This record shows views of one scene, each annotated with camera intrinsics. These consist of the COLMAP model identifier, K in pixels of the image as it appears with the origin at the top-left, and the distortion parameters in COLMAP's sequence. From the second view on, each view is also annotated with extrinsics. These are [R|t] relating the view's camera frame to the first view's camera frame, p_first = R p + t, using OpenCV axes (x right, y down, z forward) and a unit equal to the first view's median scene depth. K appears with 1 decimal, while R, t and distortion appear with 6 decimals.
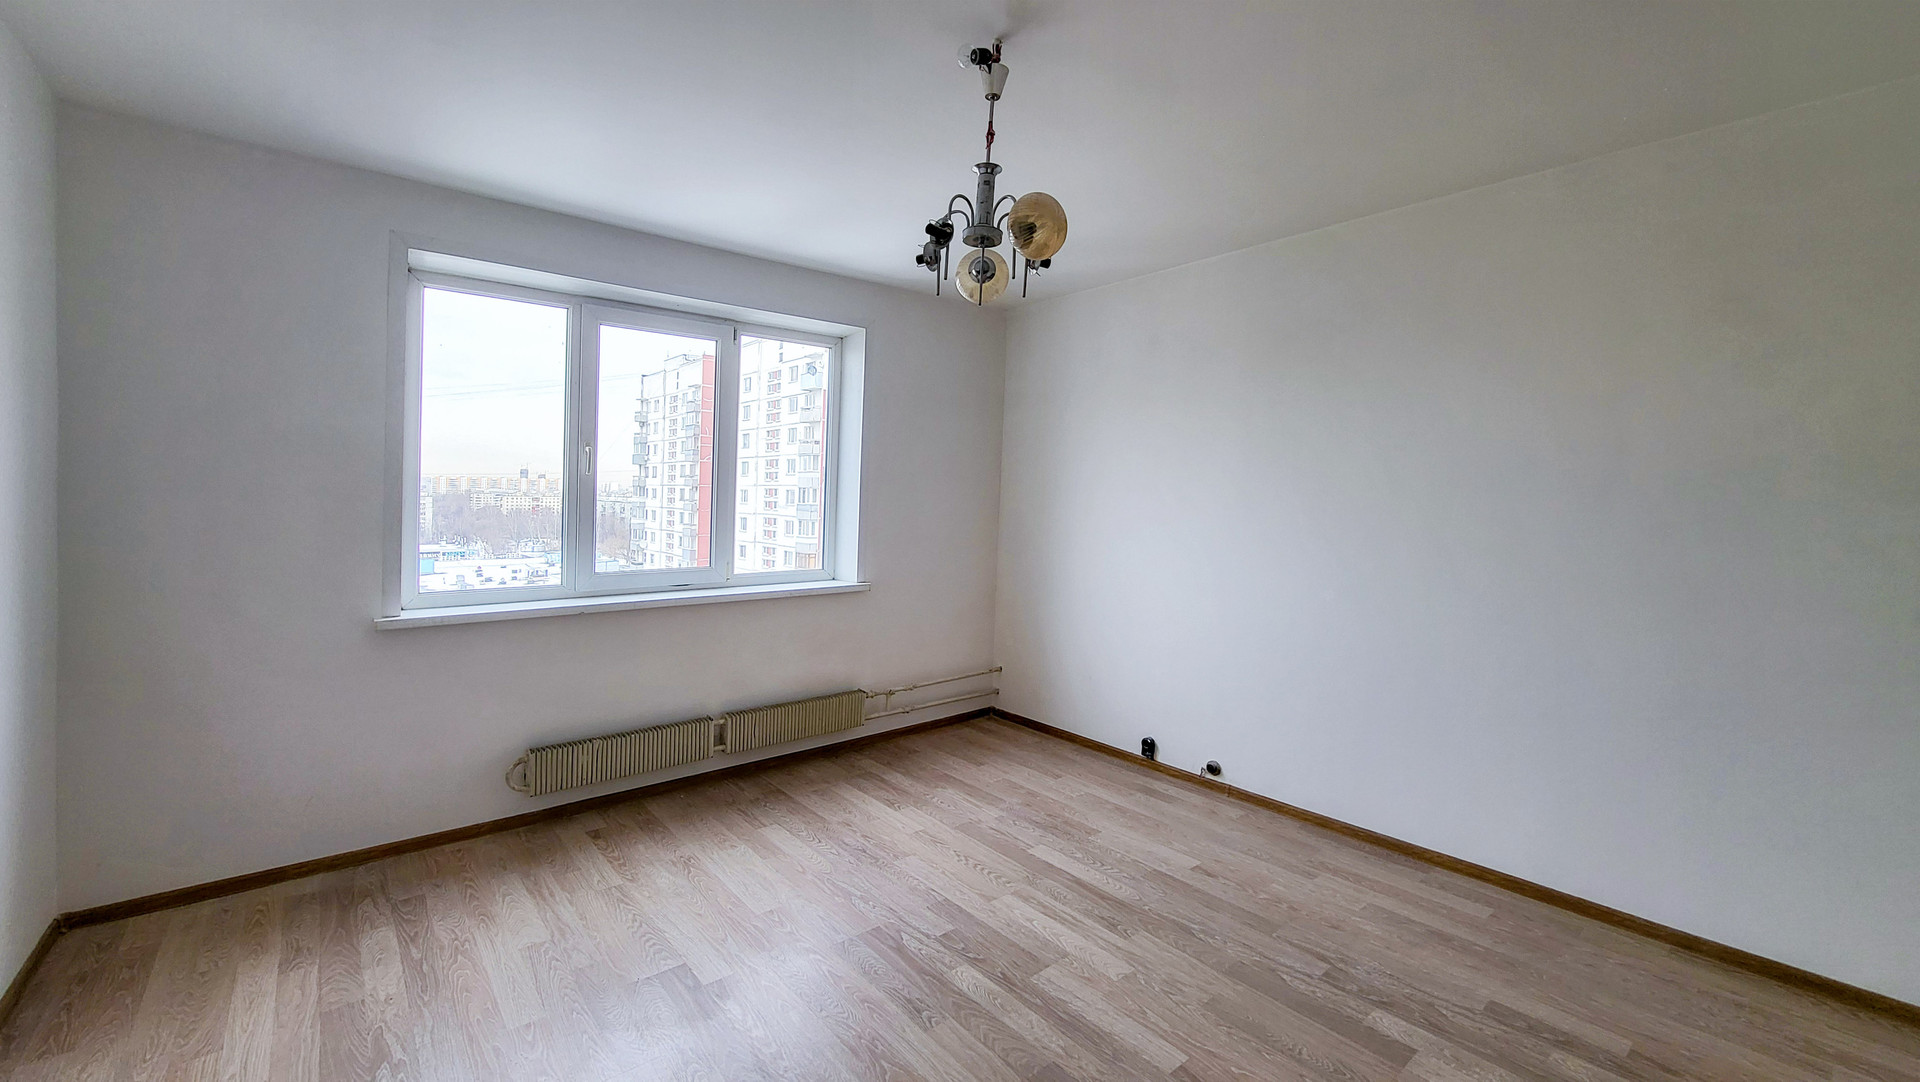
lens RADIAL K [[771.1, 0, 949.1], [0, 771.1, 535.7], [0, 0, 1]] dist [-0.000926, -0.000095]
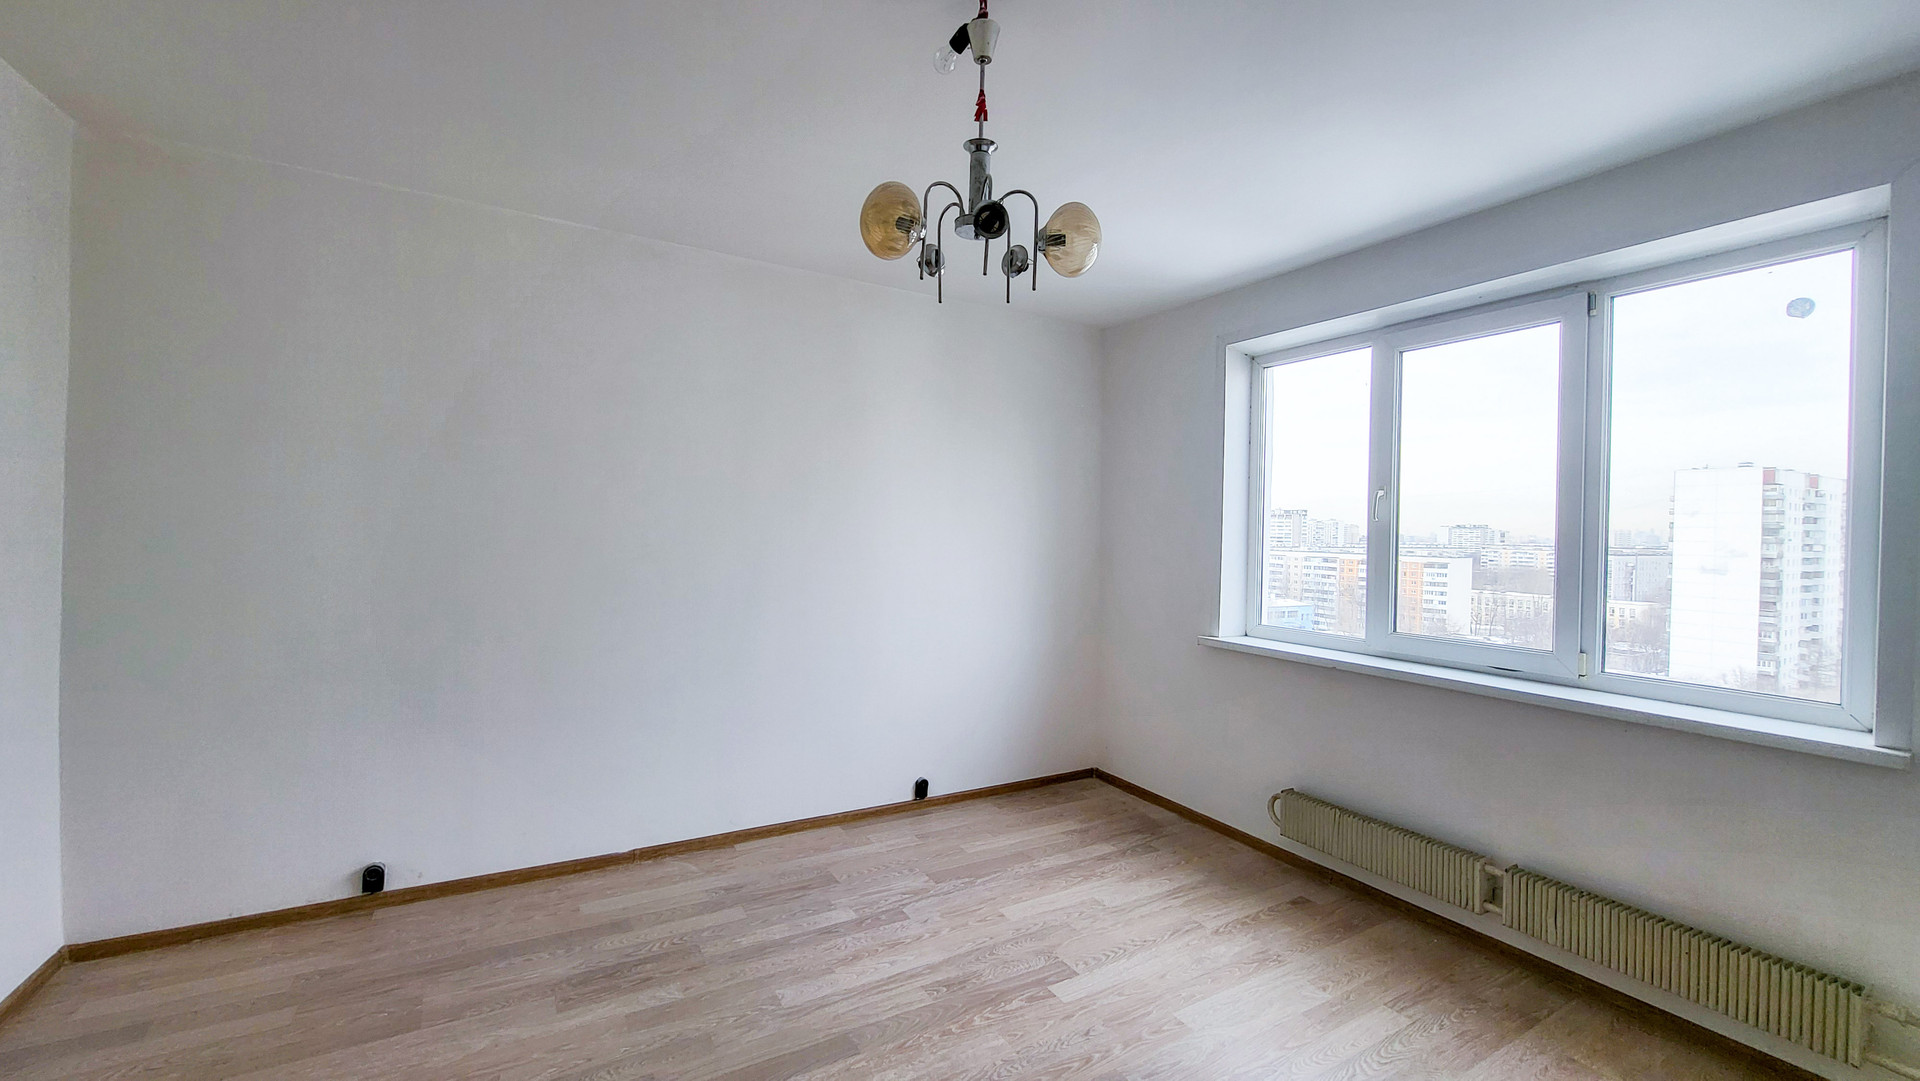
lens RADIAL K [[771.1, 0, 949.1], [0, 771.1, 535.2], [0, 0, 1]] dist [-0.000926, -0.000095]
pose [[-0.167108, -0.005993, -0.985920, 0.585632], [-0.073798, 0.997252, 0.006446, -0.036546], [0.983173, 0.073836, -0.167091, 0.752282]]
